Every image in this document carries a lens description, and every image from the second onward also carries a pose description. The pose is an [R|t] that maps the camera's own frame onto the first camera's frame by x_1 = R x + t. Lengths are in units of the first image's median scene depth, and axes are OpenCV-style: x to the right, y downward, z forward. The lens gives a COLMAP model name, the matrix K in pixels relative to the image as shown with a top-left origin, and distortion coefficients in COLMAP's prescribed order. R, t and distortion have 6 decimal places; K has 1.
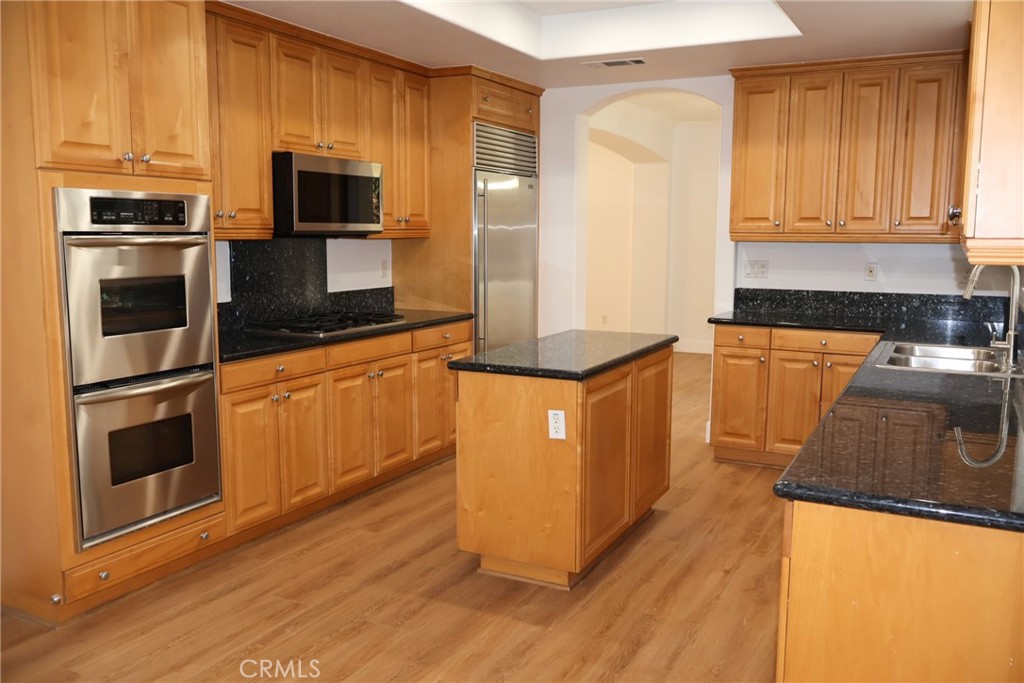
lens RADIAL K [[857.0, 0, 511.0], [0, 857.0, 341.2], [0, 0, 1]] dist [-0.001861, 0.003410]
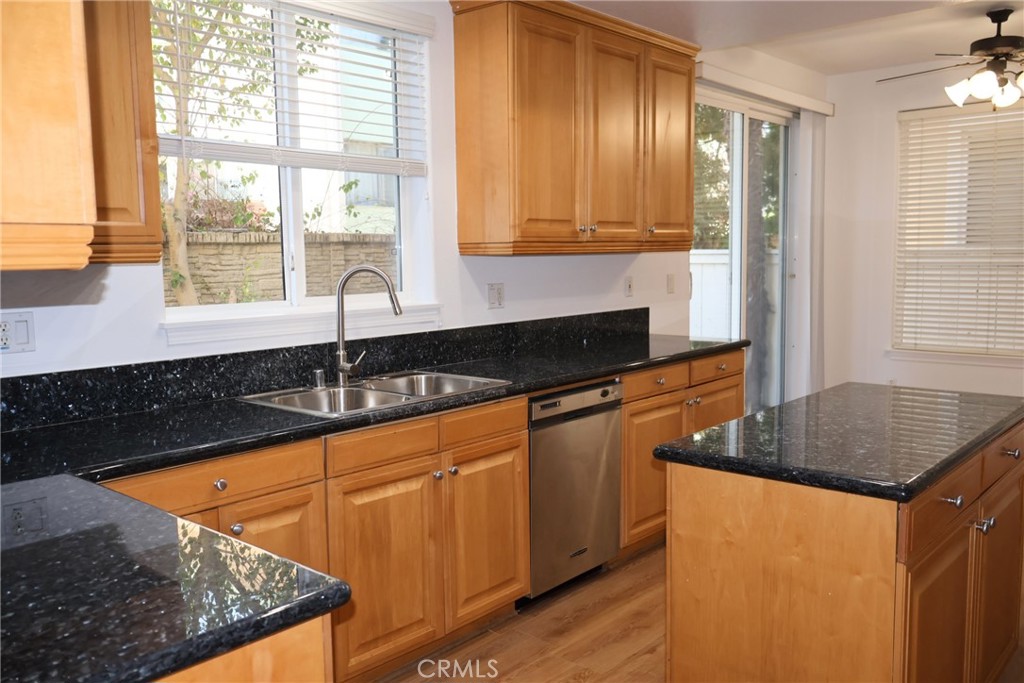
lens RADIAL K [[857.0, 0, 509.6], [0, 857.0, 338.3], [0, 0, 1]] dist [-0.001861, 0.003410]
pose [[-0.970974, -0.013281, 0.238817, 0.197280], [0.042107, 0.973373, 0.225325, -0.216924], [-0.235451, 0.228840, -0.944561, 1.783120]]
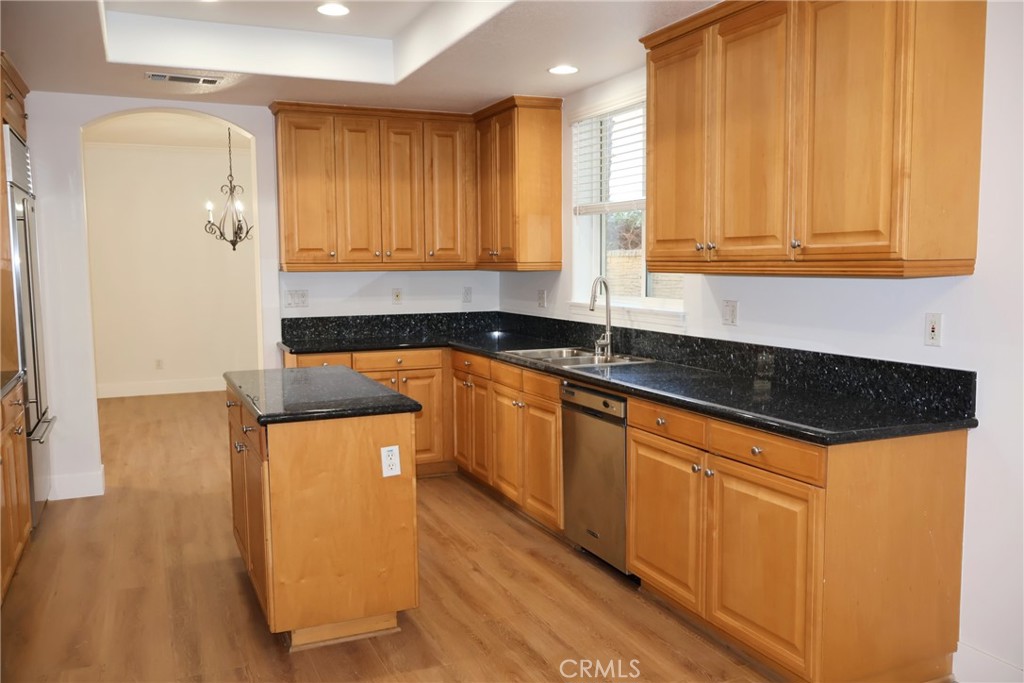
lens RADIAL K [[857.0, 0, 513.7], [0, 857.0, 341.3], [0, 0, 1]] dist [-0.001861, 0.003410]
pose [[0.625252, -0.081705, 0.776134, -0.560574], [0.109866, 0.993816, 0.016113, -0.035014], [-0.772651, 0.075196, 0.630362, 0.256252]]
